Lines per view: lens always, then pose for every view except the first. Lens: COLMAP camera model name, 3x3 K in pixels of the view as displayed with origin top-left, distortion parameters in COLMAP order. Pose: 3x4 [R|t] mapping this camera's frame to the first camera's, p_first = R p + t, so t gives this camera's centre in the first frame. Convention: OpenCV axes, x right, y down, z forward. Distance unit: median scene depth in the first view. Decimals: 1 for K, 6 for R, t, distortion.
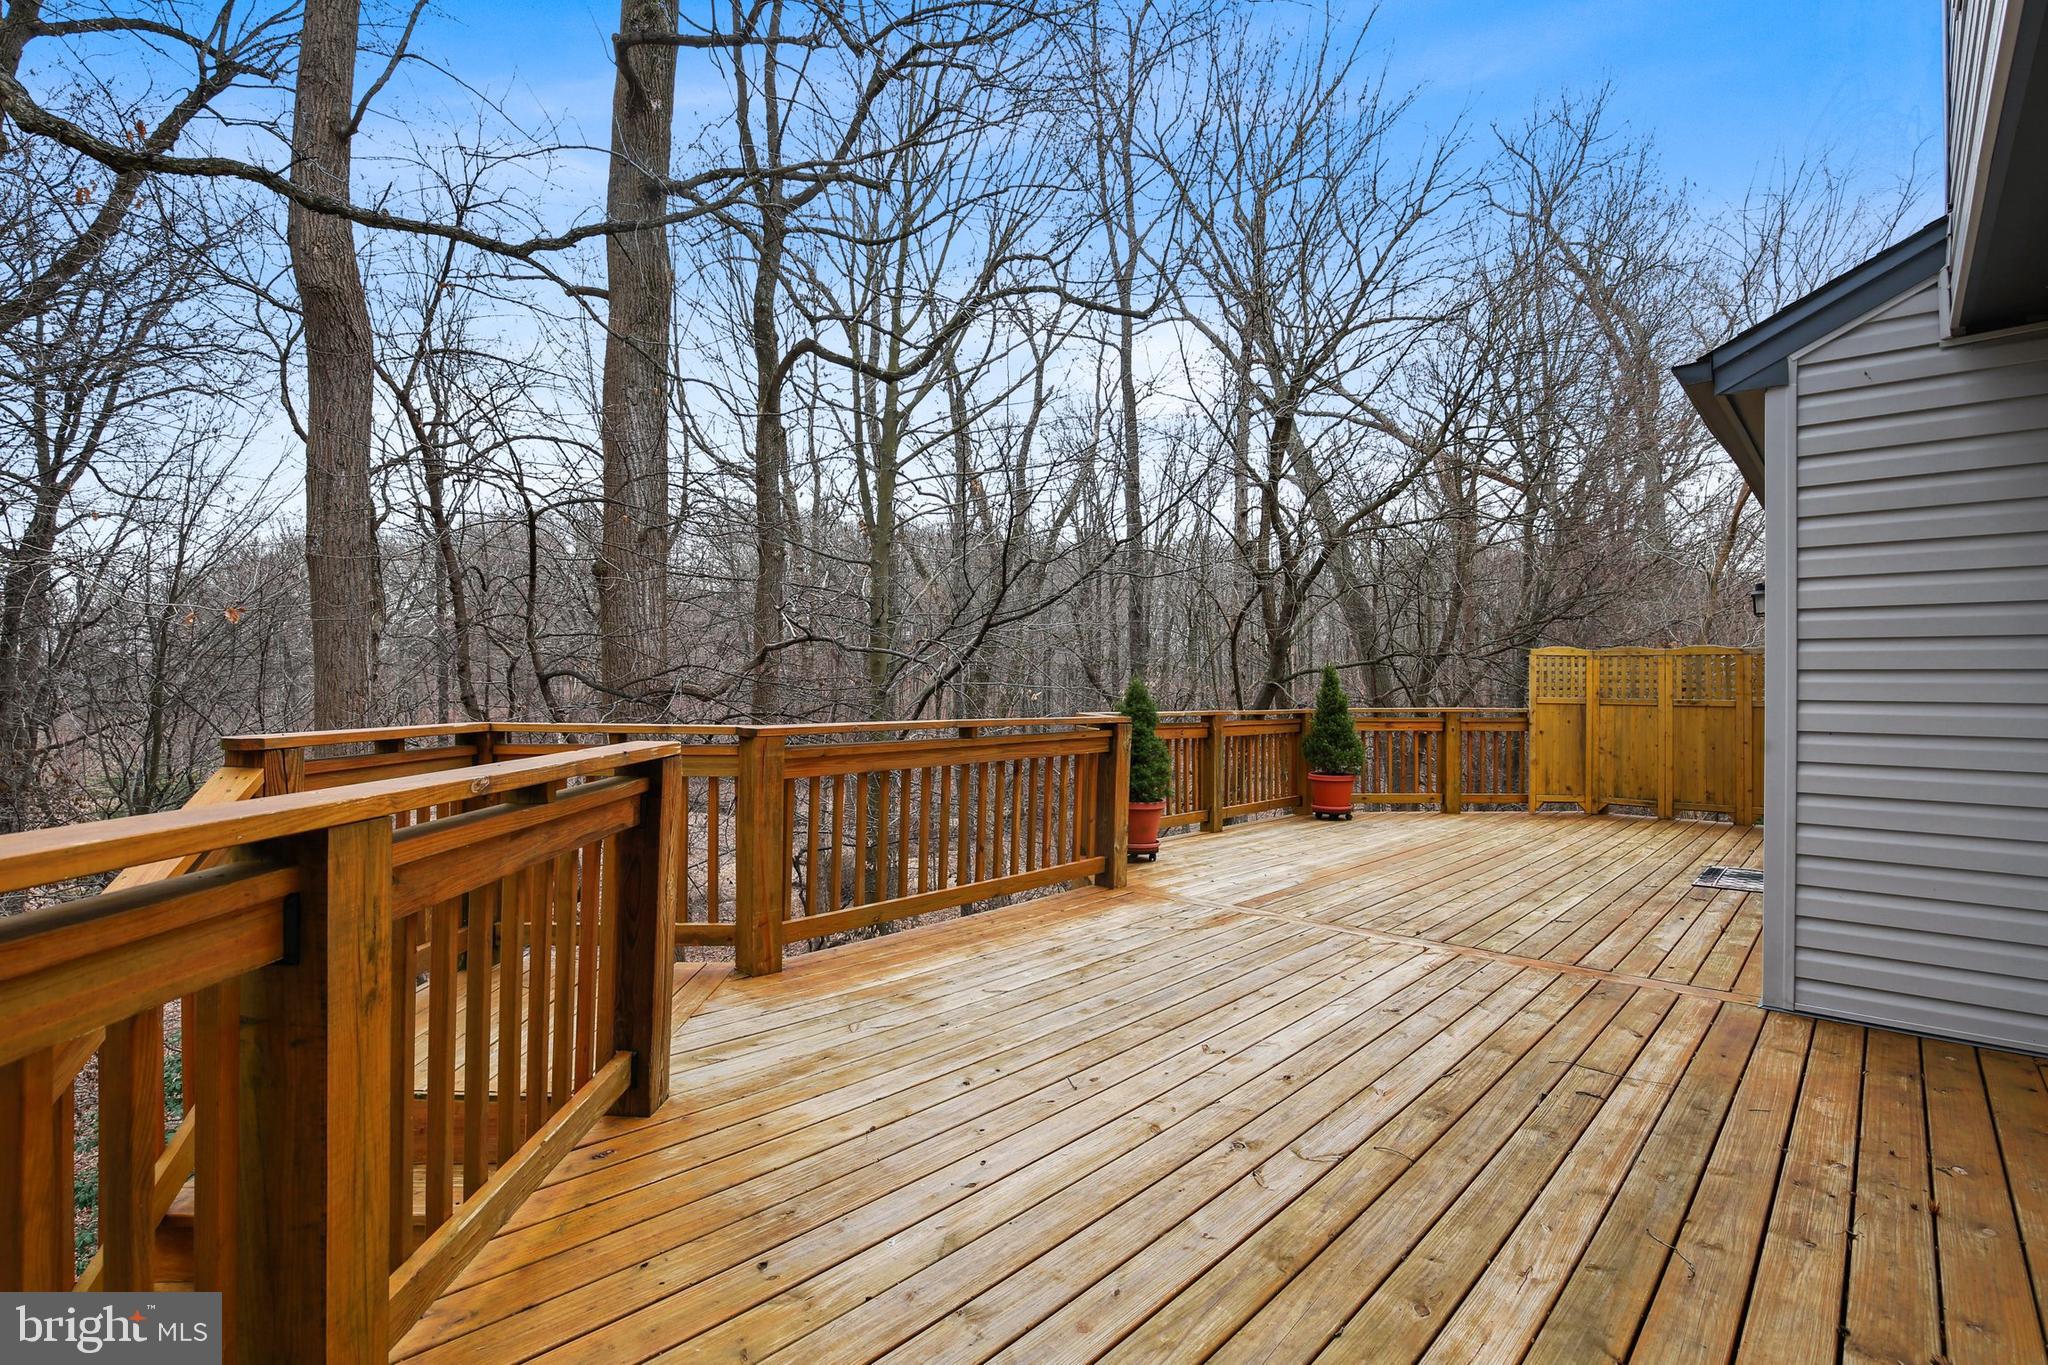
lens RADIAL K [[953.0, 0, 1022.3], [0, 953.0, 694.9], [0, 0, 1]] dist [-0.025788, -0.000348]
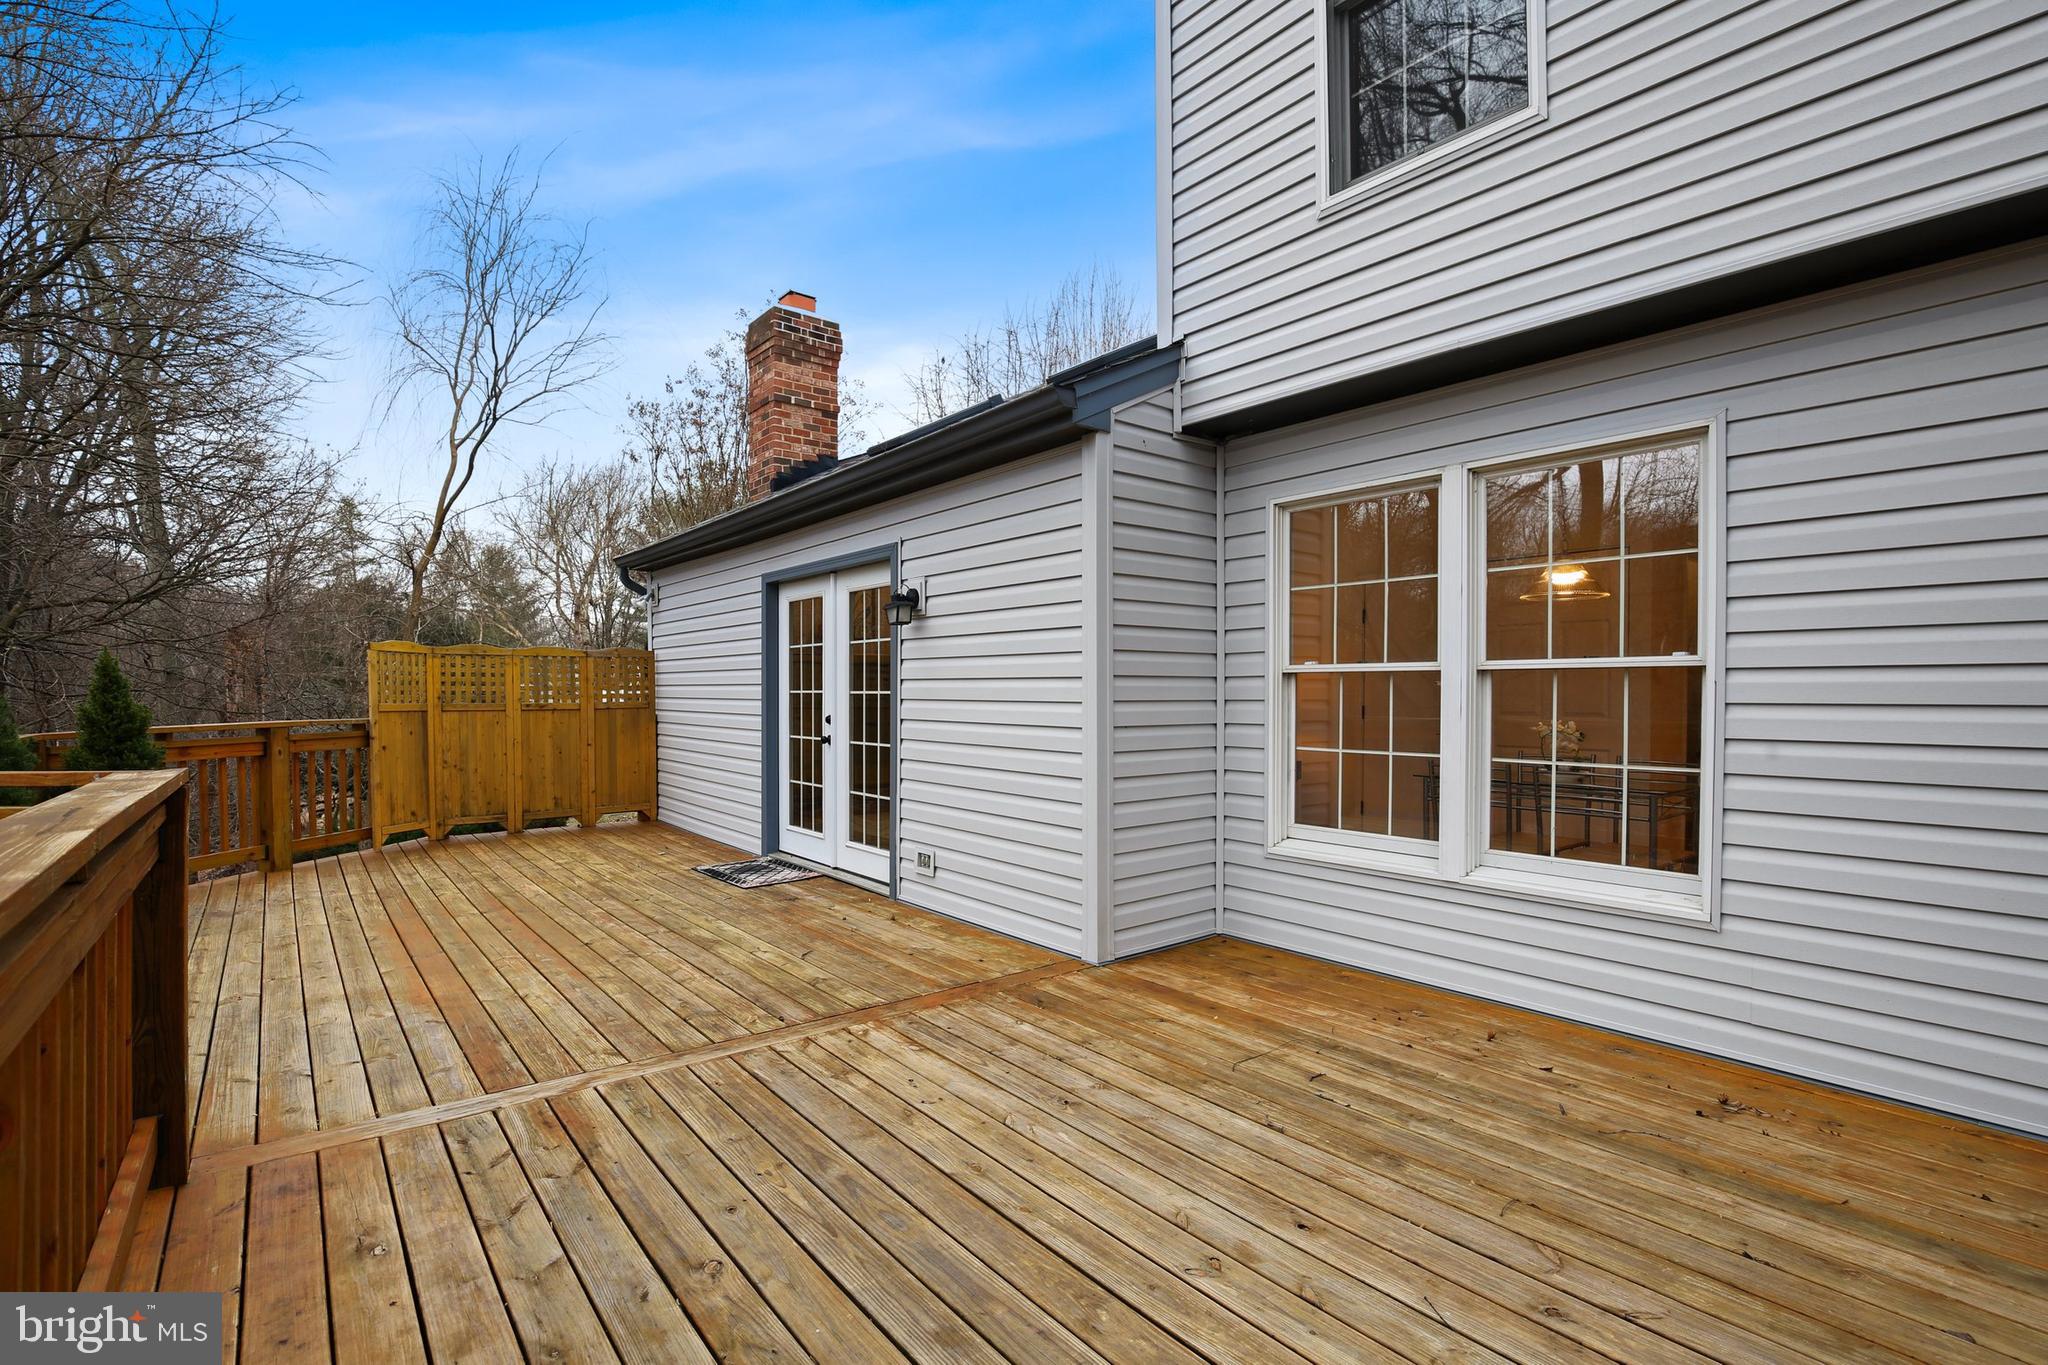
lens RADIAL K [[953.0, 0, 1022.3], [0, 953.0, 694.9], [0, 0, 1]] dist [-0.025788, -0.000348]
pose [[0.154173, -0.010141, 0.987992, -0.362386], [0.013214, 0.999879, 0.008201, -0.010303], [-0.987956, 0.011791, 0.154288, 0.857433]]
